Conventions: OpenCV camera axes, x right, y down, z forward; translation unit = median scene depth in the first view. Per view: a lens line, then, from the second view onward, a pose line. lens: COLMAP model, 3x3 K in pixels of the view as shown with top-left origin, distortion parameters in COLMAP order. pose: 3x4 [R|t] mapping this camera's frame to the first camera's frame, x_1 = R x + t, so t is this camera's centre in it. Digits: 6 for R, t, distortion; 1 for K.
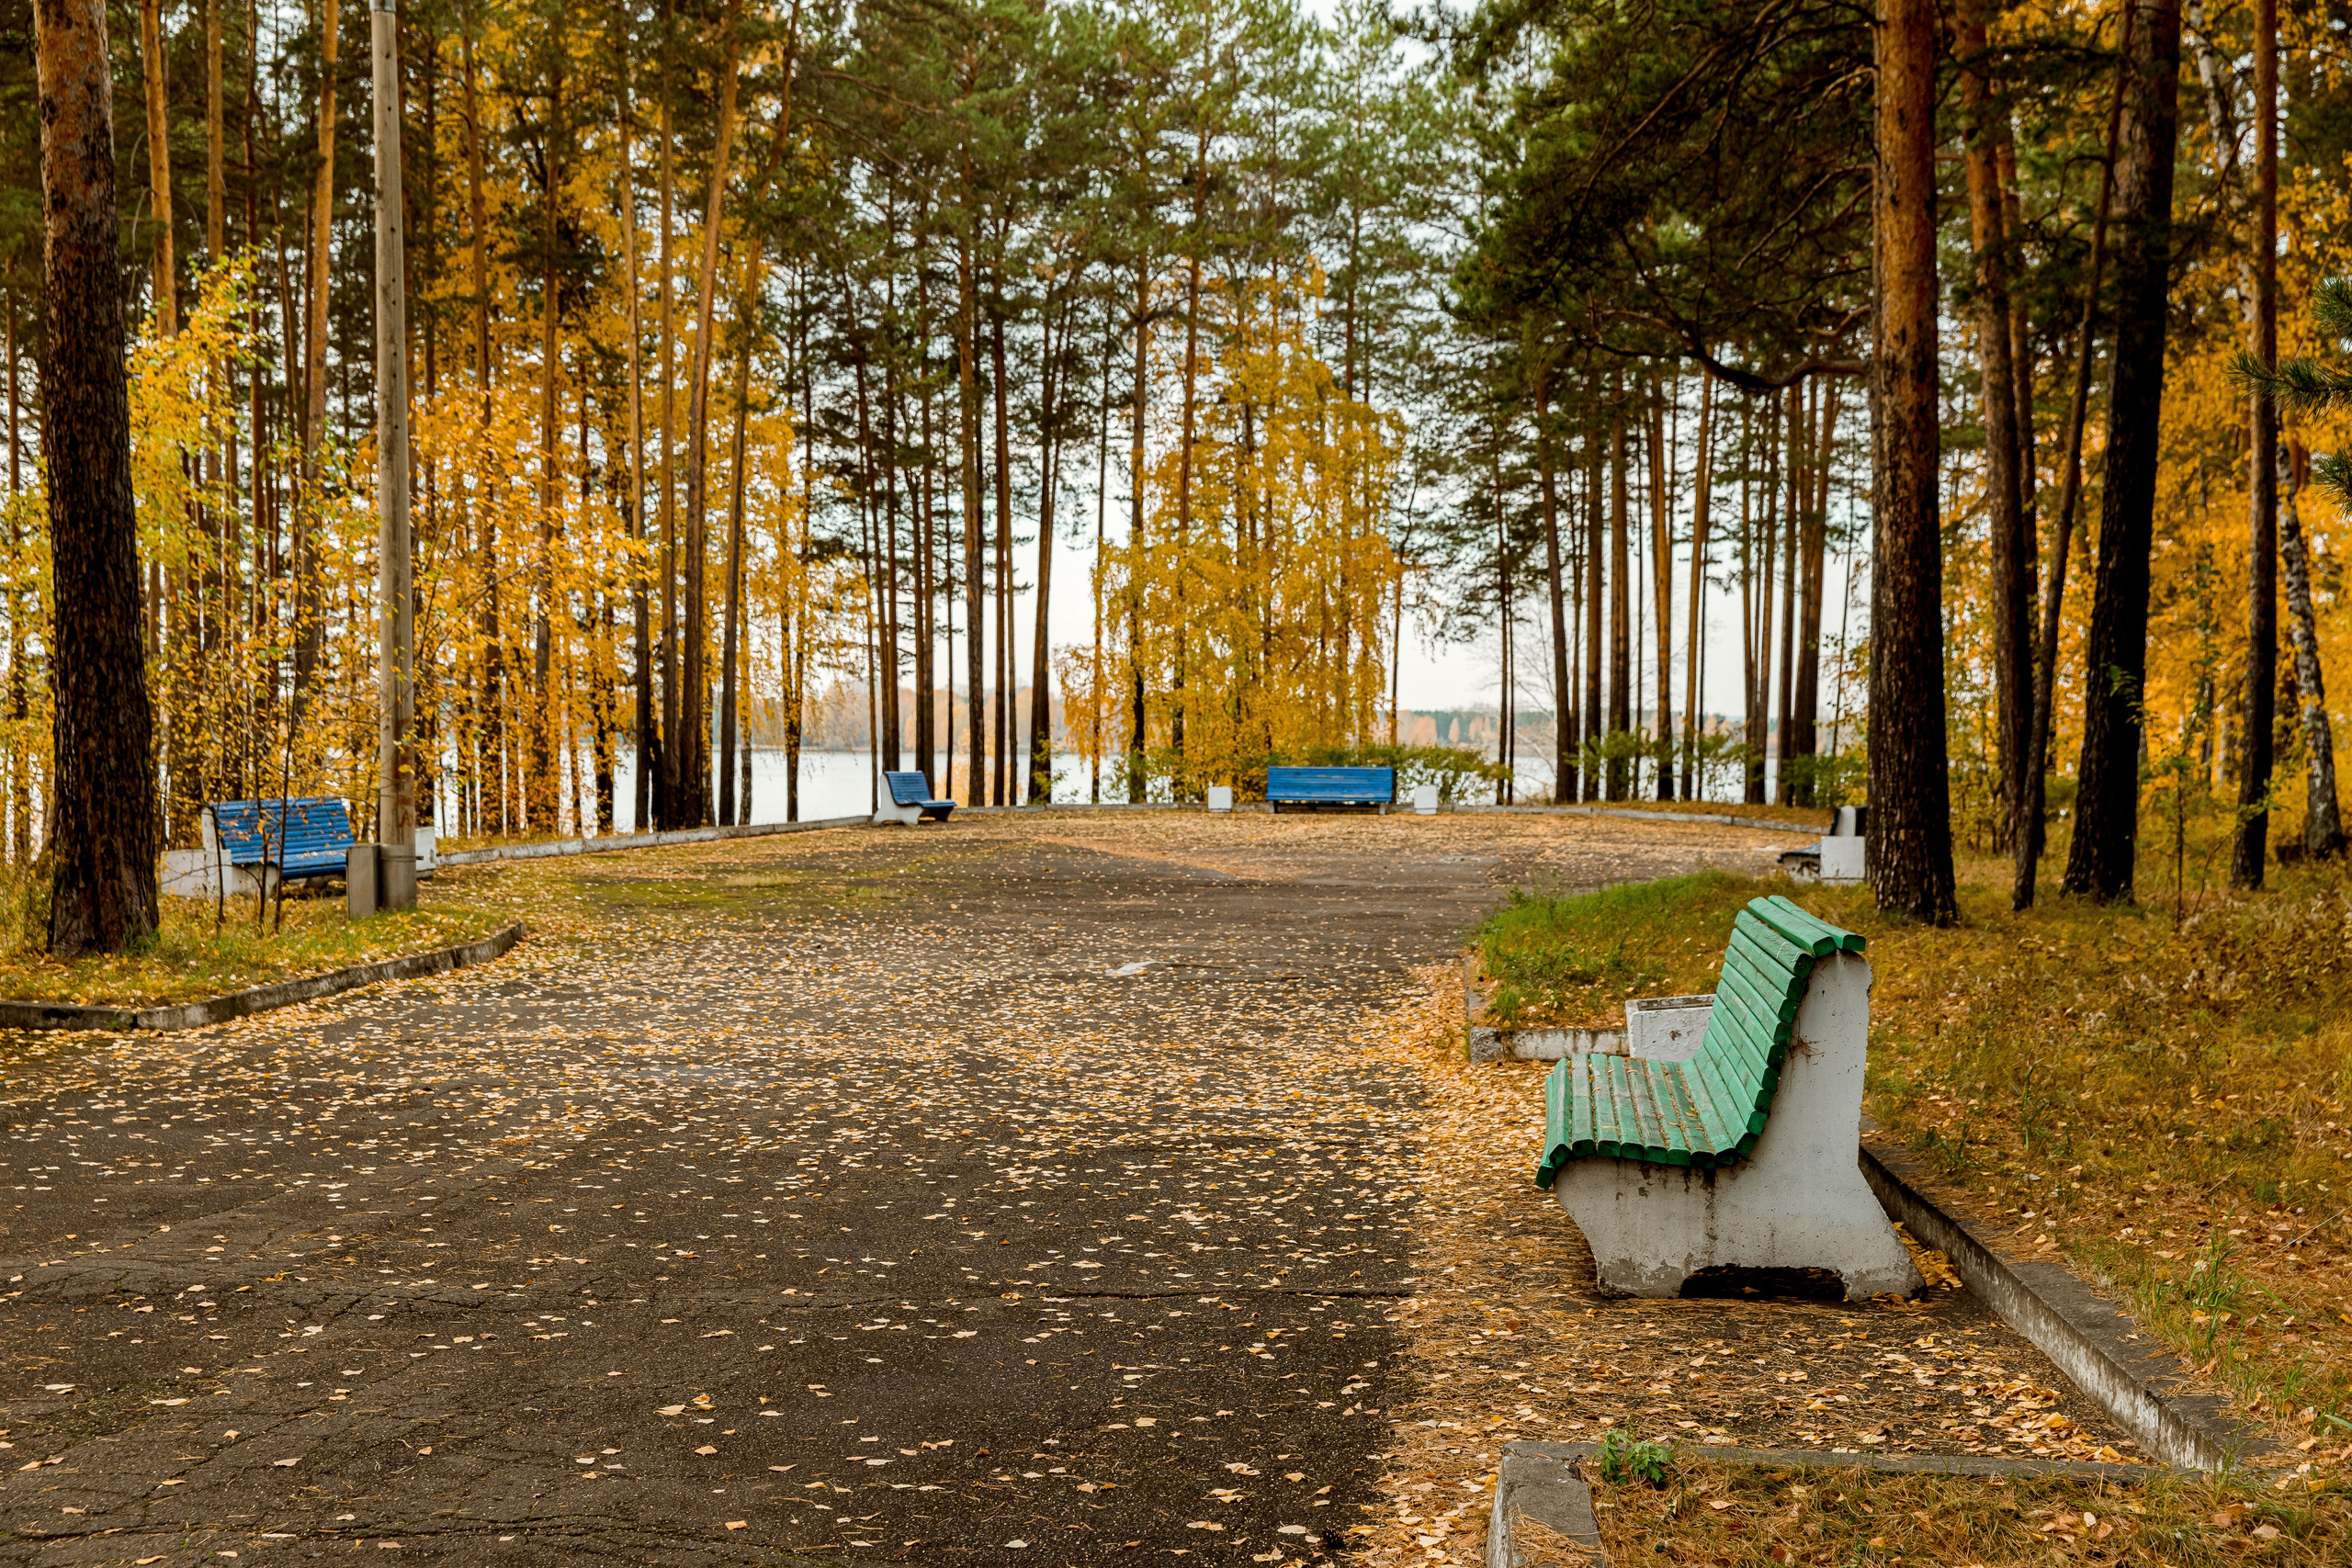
lens RADIAL K [[2915.3, 0, 1170.9], [0, 2915.3, 780.9], [0, 0, 1]] dist [0.077598, 0.000000]
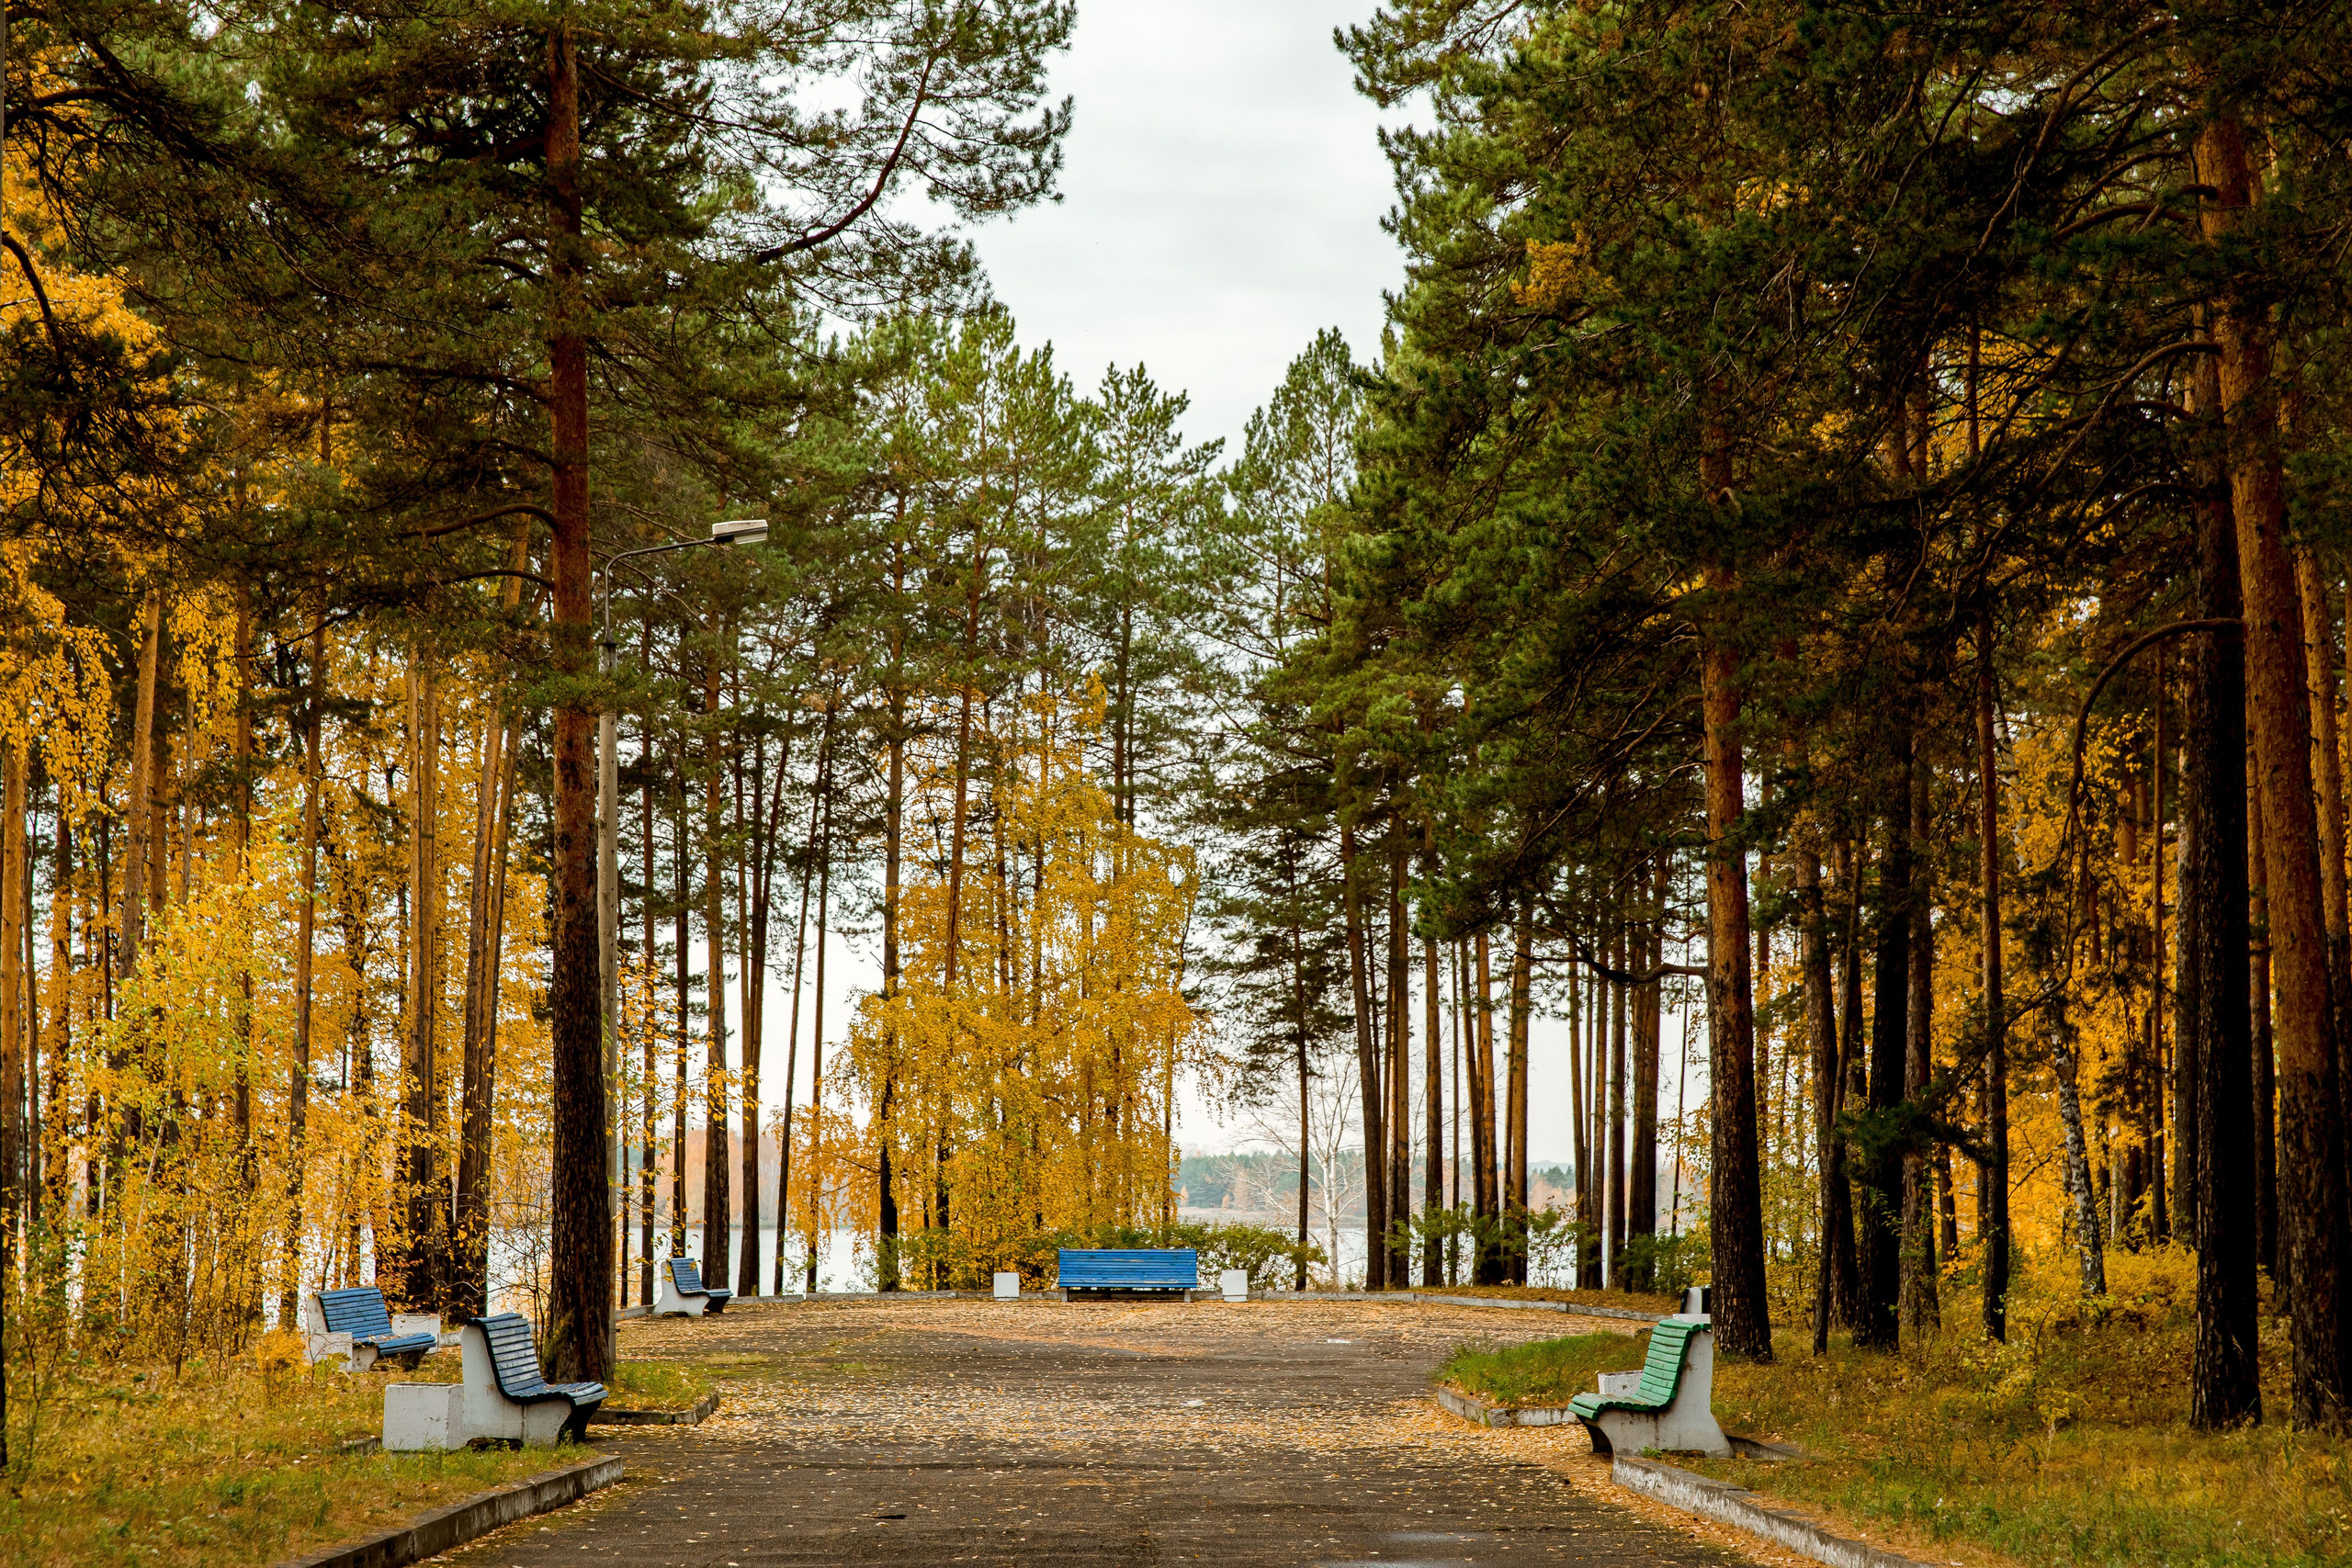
lens RADIAL K [[4823.2, 0, 1179.2], [0, 4823.2, 782.2], [0, 0, 1]] dist [0.232047, 0.000000]
pose [[0.992235, 0.007918, 0.124125, -0.112409], [0.004455, 0.995069, -0.099087, -0.000446], [-0.124297, 0.098870, 0.987307, -0.473211]]
